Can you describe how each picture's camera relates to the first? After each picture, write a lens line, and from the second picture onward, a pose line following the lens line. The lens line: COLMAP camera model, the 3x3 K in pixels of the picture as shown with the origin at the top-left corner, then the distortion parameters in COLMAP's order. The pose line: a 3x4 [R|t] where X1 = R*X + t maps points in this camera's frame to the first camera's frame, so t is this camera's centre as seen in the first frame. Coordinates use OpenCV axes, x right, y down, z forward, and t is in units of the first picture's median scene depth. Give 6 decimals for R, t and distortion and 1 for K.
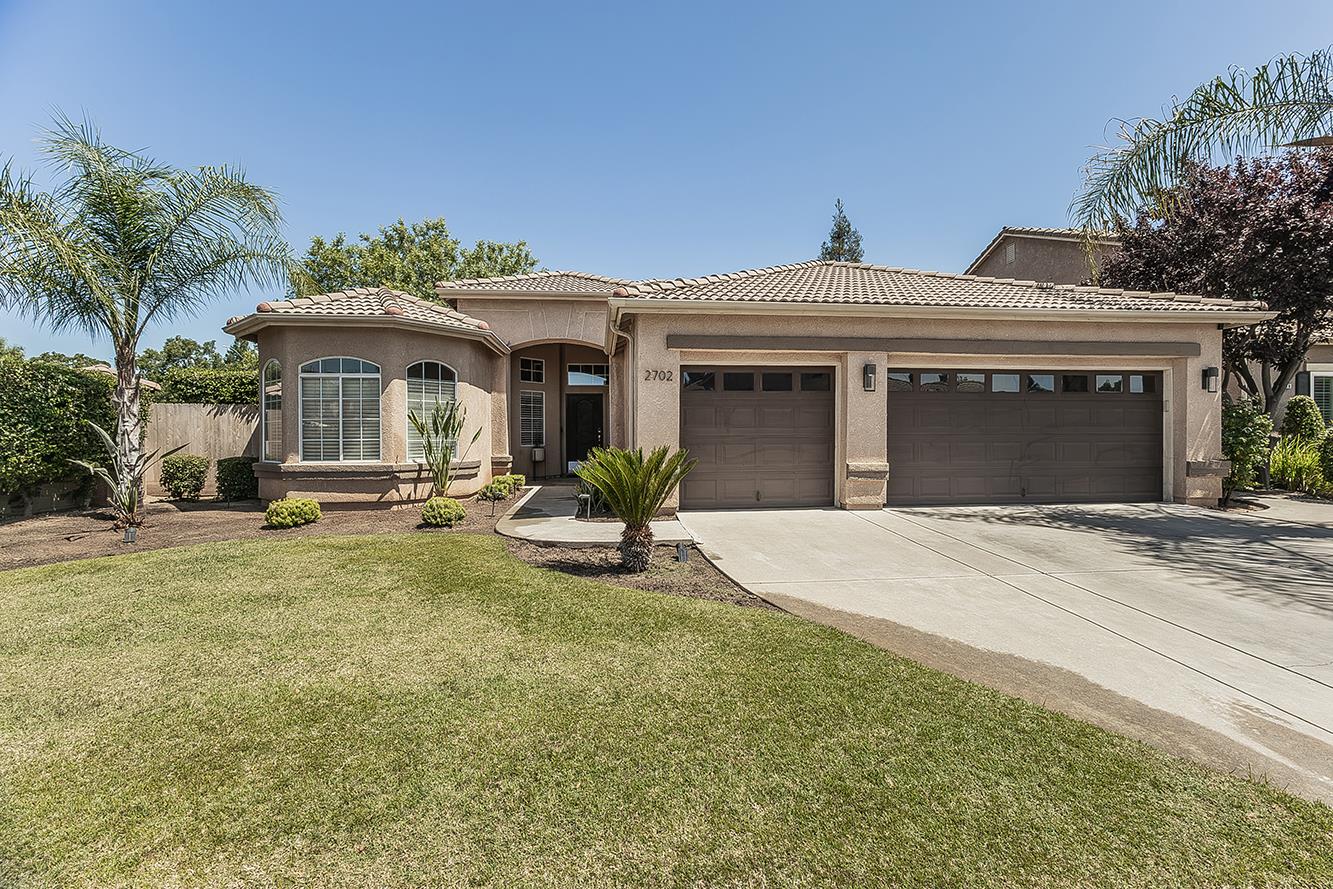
lens RADIAL K [[499.6, 0, 695.1], [0, 499.6, 428.3], [0, 0, 1]] dist [0.002818, -0.000178]
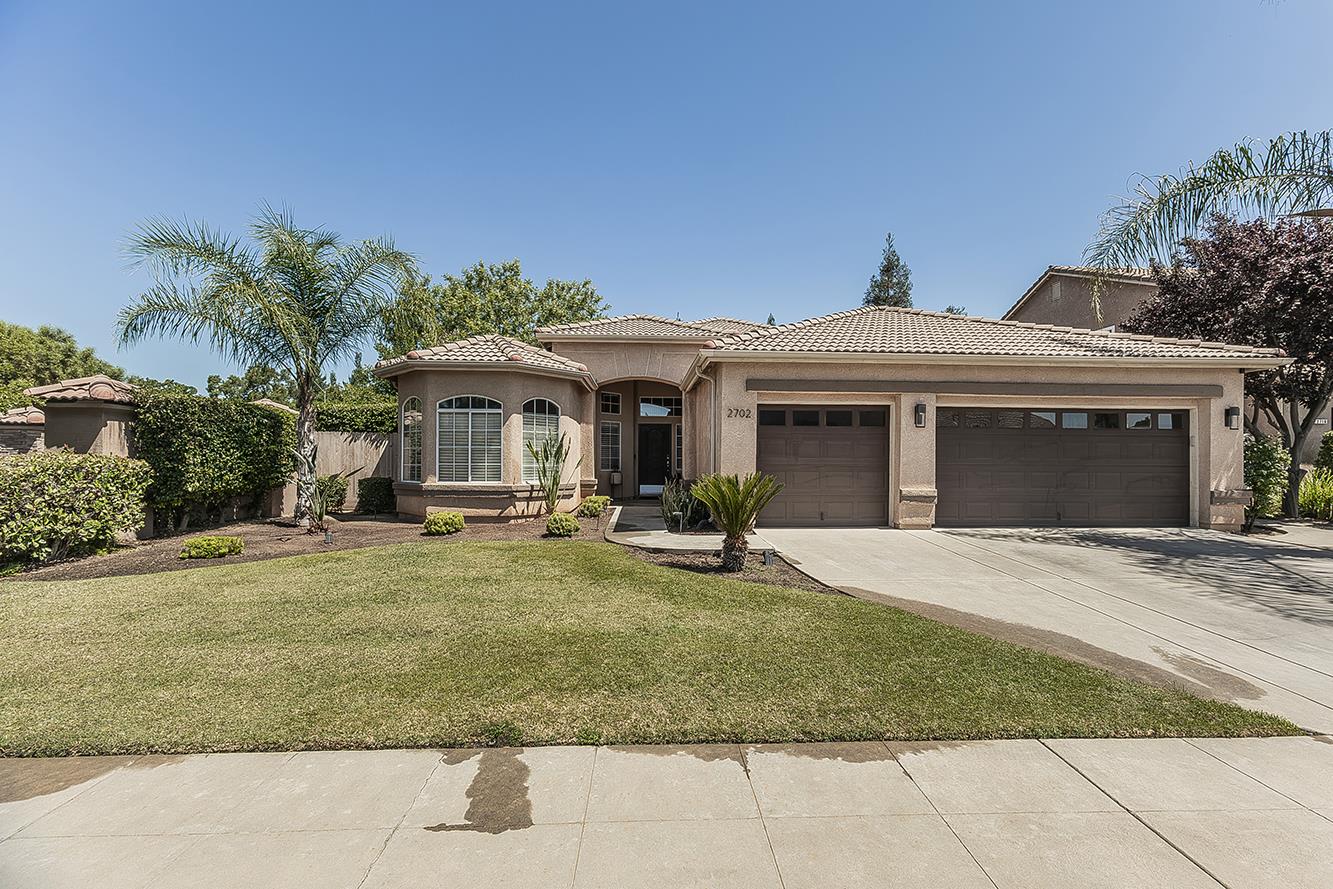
lens RADIAL K [[564.6, 0, 677.4], [0, 564.6, 442.7], [0, 0, 1]] dist [0.005542, 0.000045]
pose [[0.998337, 0.007771, -0.057118, -0.138676], [-0.008483, 0.999889, -0.012246, -0.016730], [0.057016, 0.012710, 0.998292, -0.342861]]
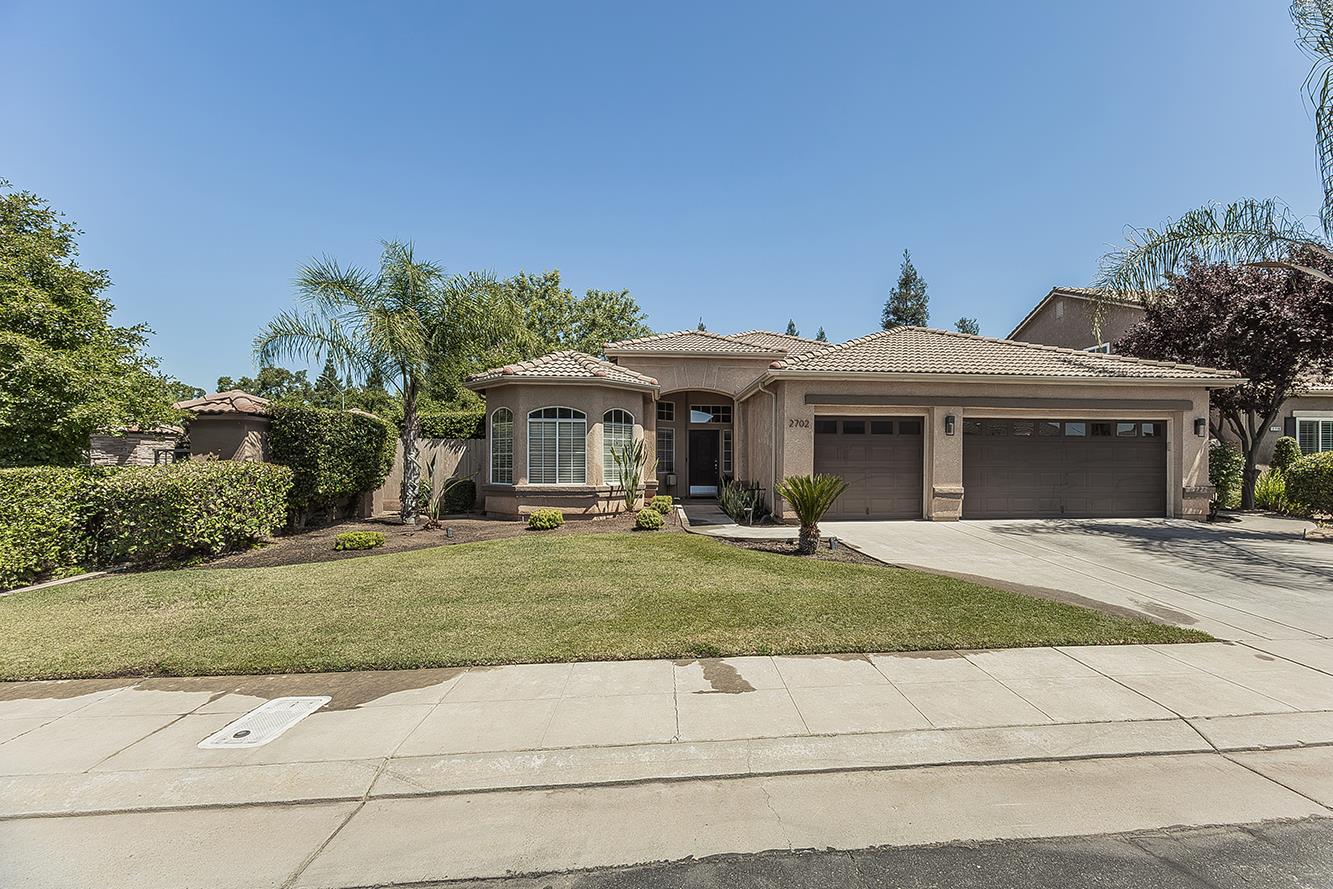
lens RADIAL K [[650.6, 0, 670.1], [0, 650.6, 446.2], [0, 0, 1]] dist [0.007801, 0.002396]
pose [[0.999983, 0.005780, 0.000356, -0.422299], [-0.005779, 0.999981, -0.002124, -0.035362], [-0.000368, 0.002122, 0.999998, -0.796526]]
